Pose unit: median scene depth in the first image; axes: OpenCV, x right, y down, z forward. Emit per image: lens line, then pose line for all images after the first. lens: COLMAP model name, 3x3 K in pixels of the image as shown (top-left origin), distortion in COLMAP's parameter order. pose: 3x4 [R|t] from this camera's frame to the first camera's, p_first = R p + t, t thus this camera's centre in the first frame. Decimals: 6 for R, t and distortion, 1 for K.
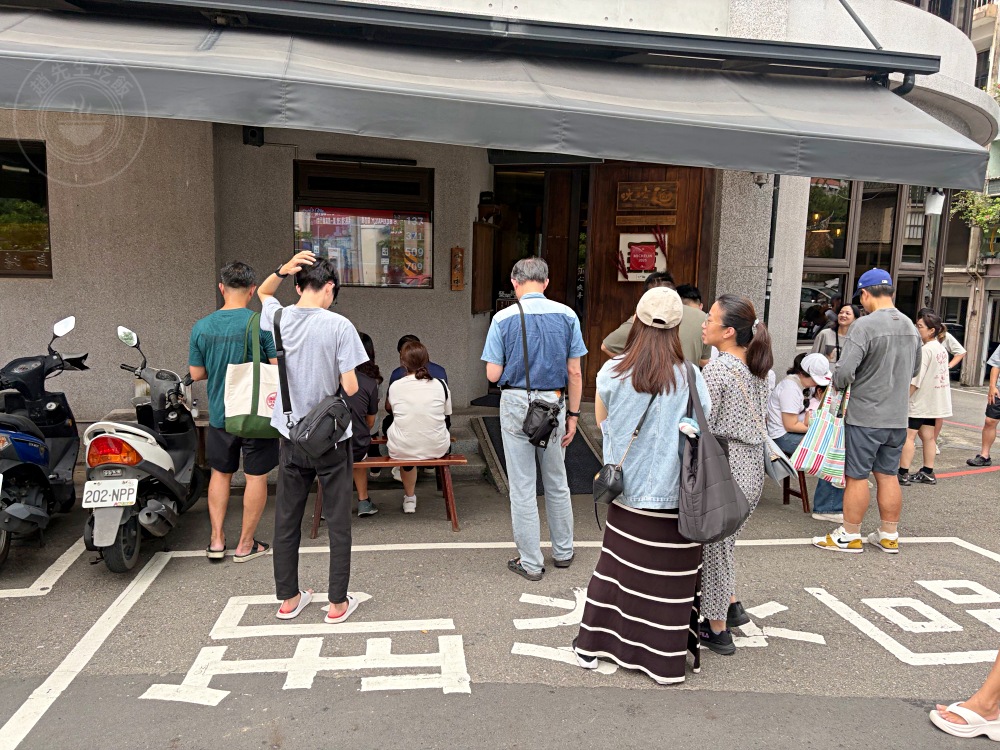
lens RADIAL K [[743.4, 0, 500.0], [0, 743.4, 375.0], [0, 0, 1]] dist [0.010602, 0.003471]
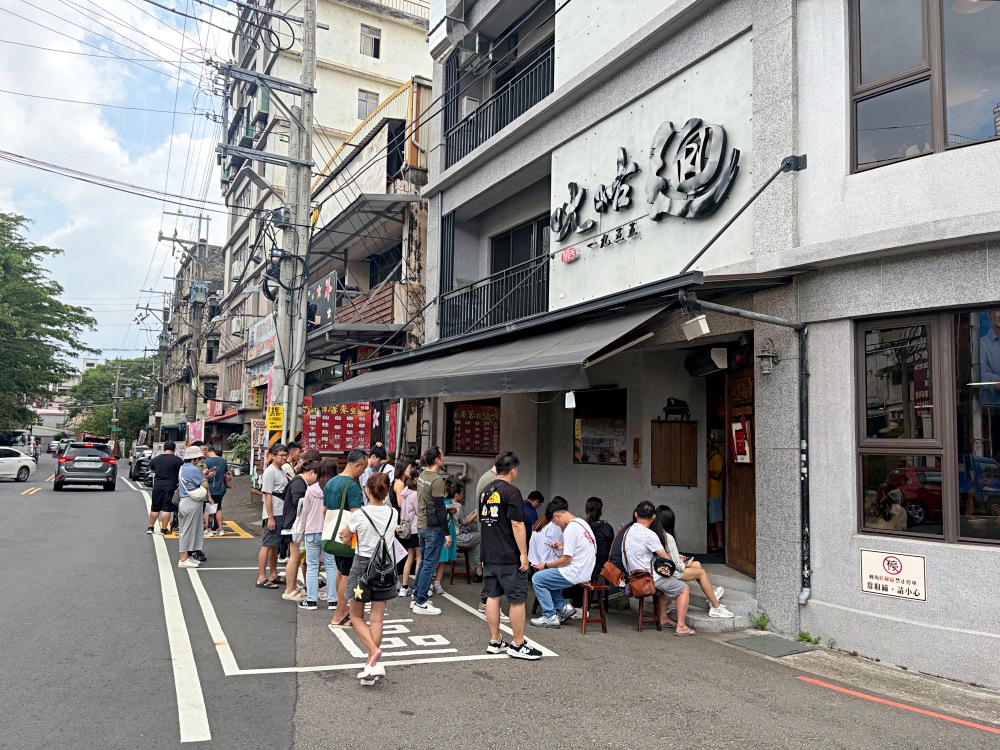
lens RADIAL K [[751.7, 0, 500.0], [0, 751.7, 375.0], [0, 0, 1]] dist [0.064514, -0.005726]
pose [[0.314649, -0.111012, -0.942694, 1.816683], [-0.139375, 0.976970, -0.161568, -0.025692], [0.938920, 0.182225, 0.291930, 0.425949]]
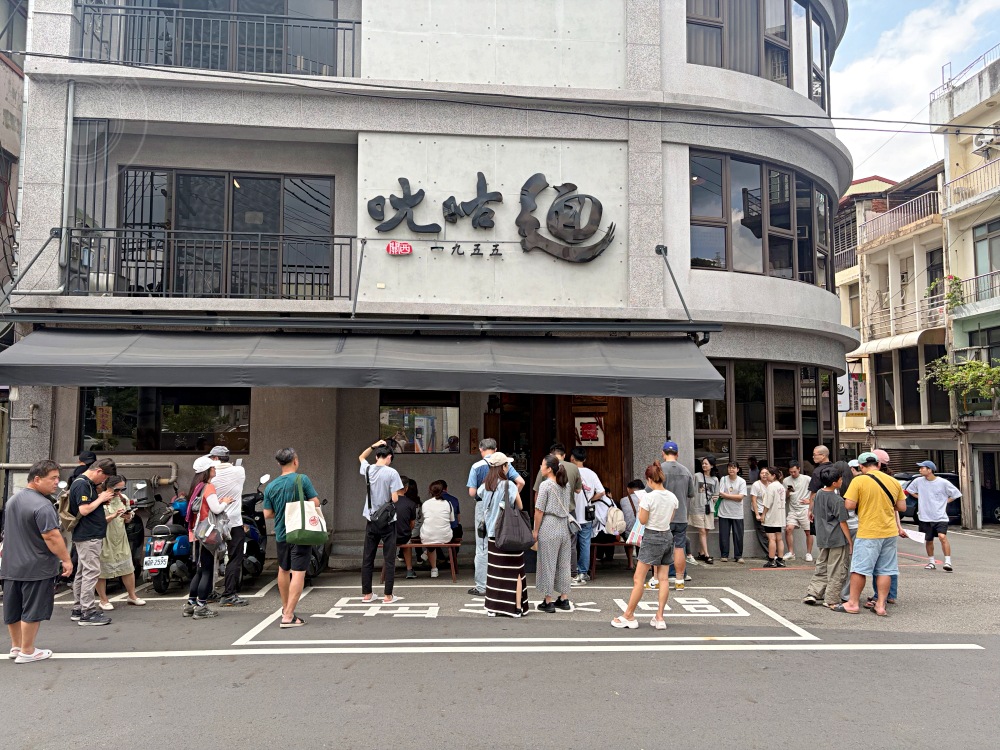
lens RADIAL K [[751.7, 0, 500.0], [0, 751.7, 375.0], [0, 0, 1]] dist [0.064514, -0.005726]
pose [[0.992468, -0.032866, -0.118010, 0.296251], [0.007441, 0.977733, -0.209720, 0.095318], [0.122275, 0.207262, 0.970614, -0.959244]]
